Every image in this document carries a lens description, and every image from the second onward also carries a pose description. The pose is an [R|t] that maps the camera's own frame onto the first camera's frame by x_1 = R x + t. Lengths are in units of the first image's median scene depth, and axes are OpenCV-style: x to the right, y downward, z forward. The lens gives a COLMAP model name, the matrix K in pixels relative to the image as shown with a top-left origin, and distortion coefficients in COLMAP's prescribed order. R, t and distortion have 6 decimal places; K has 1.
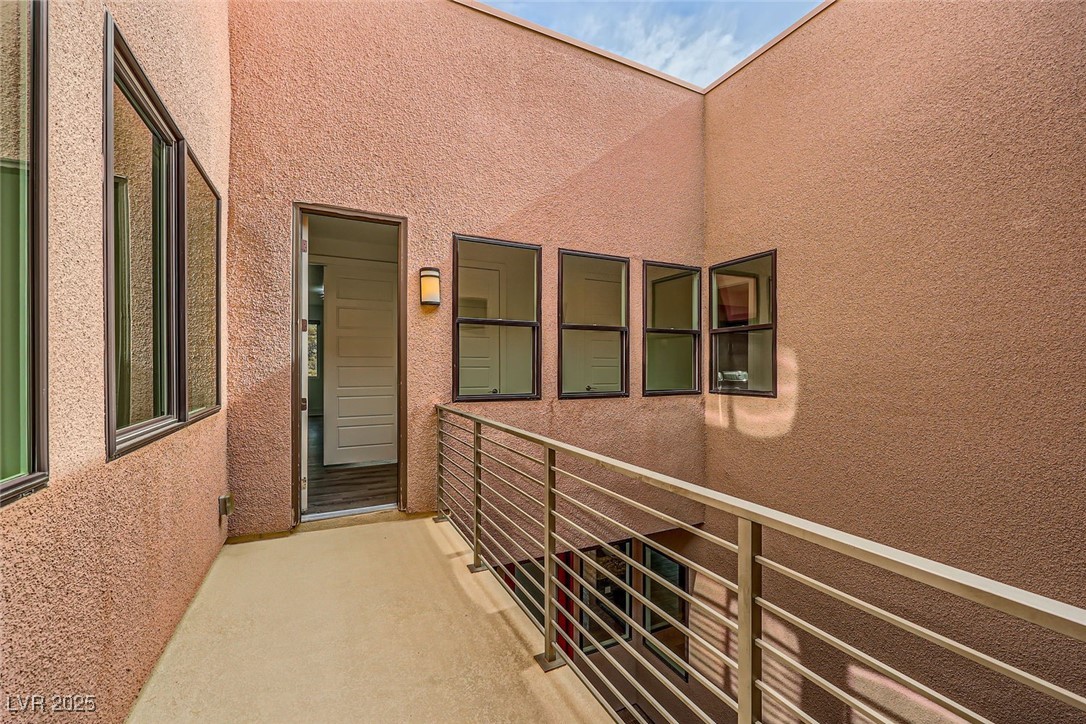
lens RADIAL K [[442.1, 0, 547.5], [0, 442.1, 366.5], [0, 0, 1]] dist [-0.001830, -0.000056]
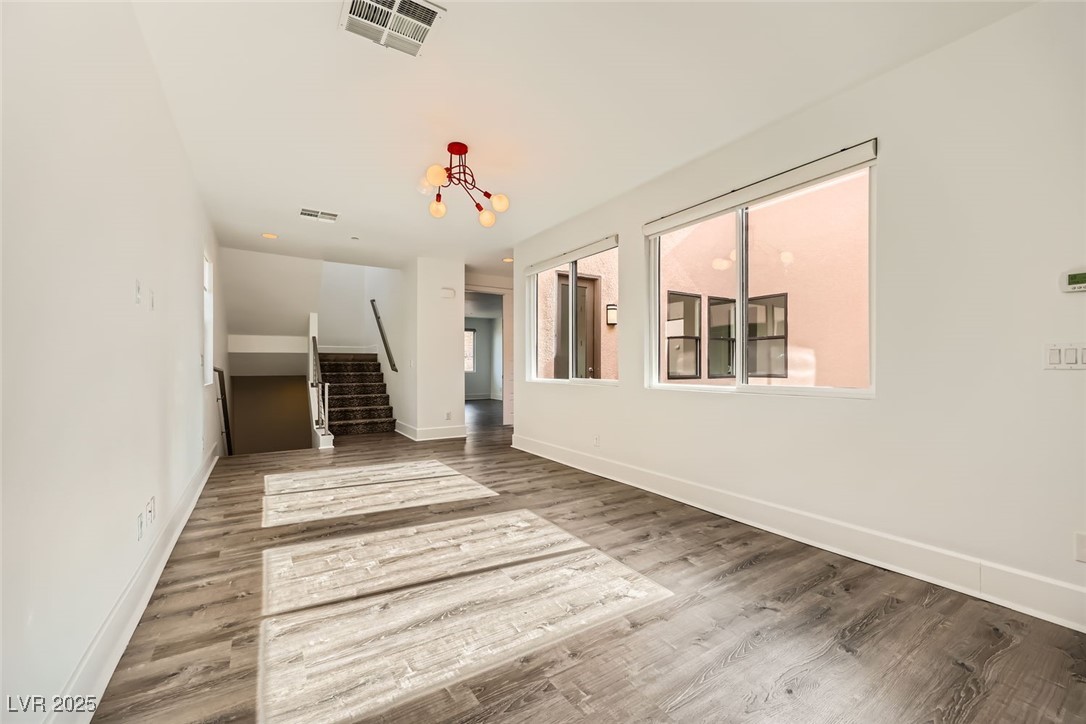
lens RADIAL K [[442.1, 0, 547.5], [0, 442.1, 366.5], [0, 0, 1]] dist [-0.001830, -0.000056]
pose [[0.994602, -0.003083, 0.103716, -0.575546], [0.003354, 0.999991, -0.002436, 0.026952], [-0.103708, 0.002771, 0.994604, -0.608519]]
